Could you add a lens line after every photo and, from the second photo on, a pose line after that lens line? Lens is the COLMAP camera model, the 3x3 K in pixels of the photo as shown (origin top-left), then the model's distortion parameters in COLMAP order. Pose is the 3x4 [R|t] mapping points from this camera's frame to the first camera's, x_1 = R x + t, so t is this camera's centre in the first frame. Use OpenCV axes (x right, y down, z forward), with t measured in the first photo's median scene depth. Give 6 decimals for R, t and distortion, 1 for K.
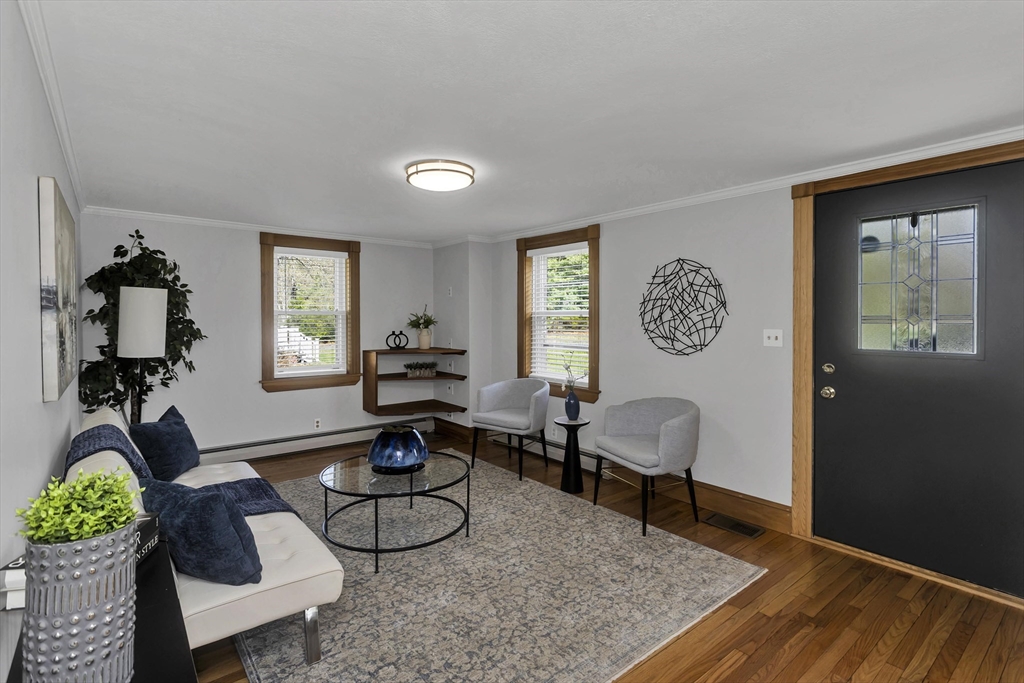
lens RADIAL K [[495.7, 0, 507.0], [0, 495.7, 326.8], [0, 0, 1]] dist [-0.003629, 0.000657]
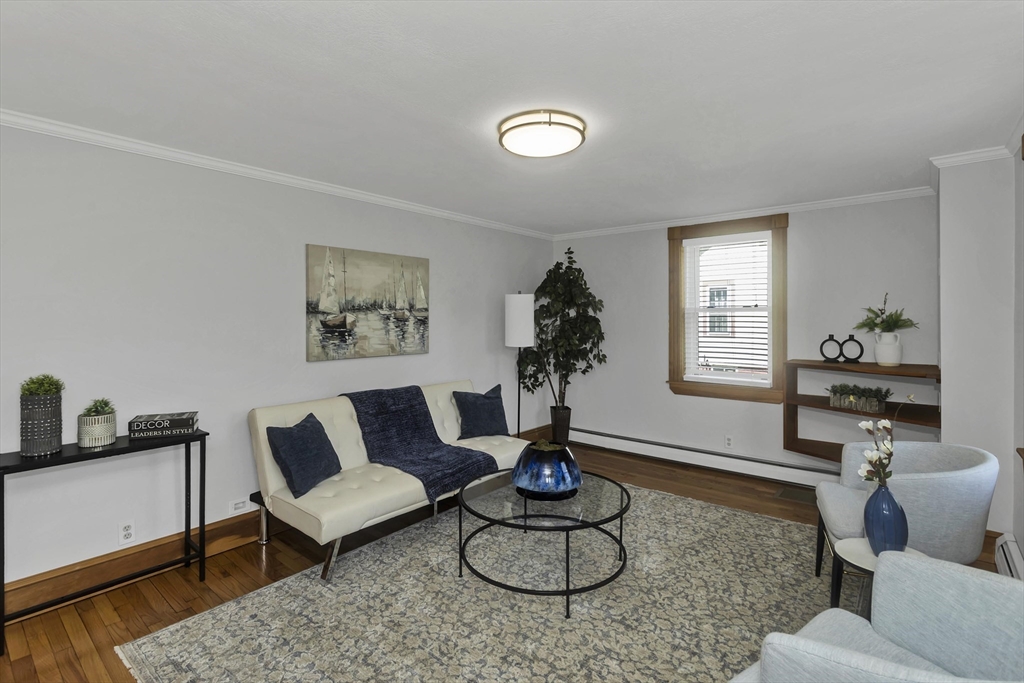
lens RADIAL K [[495.7, 0, 507.0], [0, 495.7, 326.8], [0, 0, 1]] dist [-0.003629, 0.000657]
pose [[0.192535, 0.016136, -0.981157, 0.499357], [-0.012169, 0.999827, 0.014055, -0.008965], [0.981215, 0.009234, 0.192698, 0.632576]]
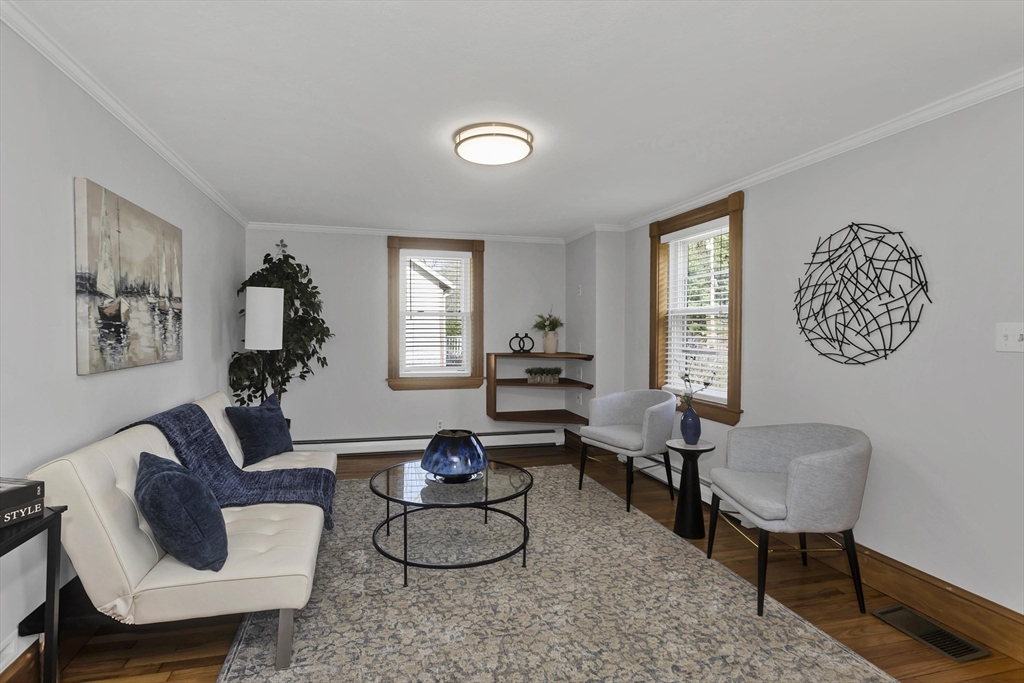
lens RADIAL K [[507.2, 0, 492.1], [0, 507.2, 340.8], [0, 0, 1]] dist [-0.000768, 0.000375]
pose [[0.908374, 0.011970, -0.417988, 0.188746], [-0.010497, 0.999928, 0.005822, 0.025437], [0.418027, -0.000901, 0.908434, 0.152683]]
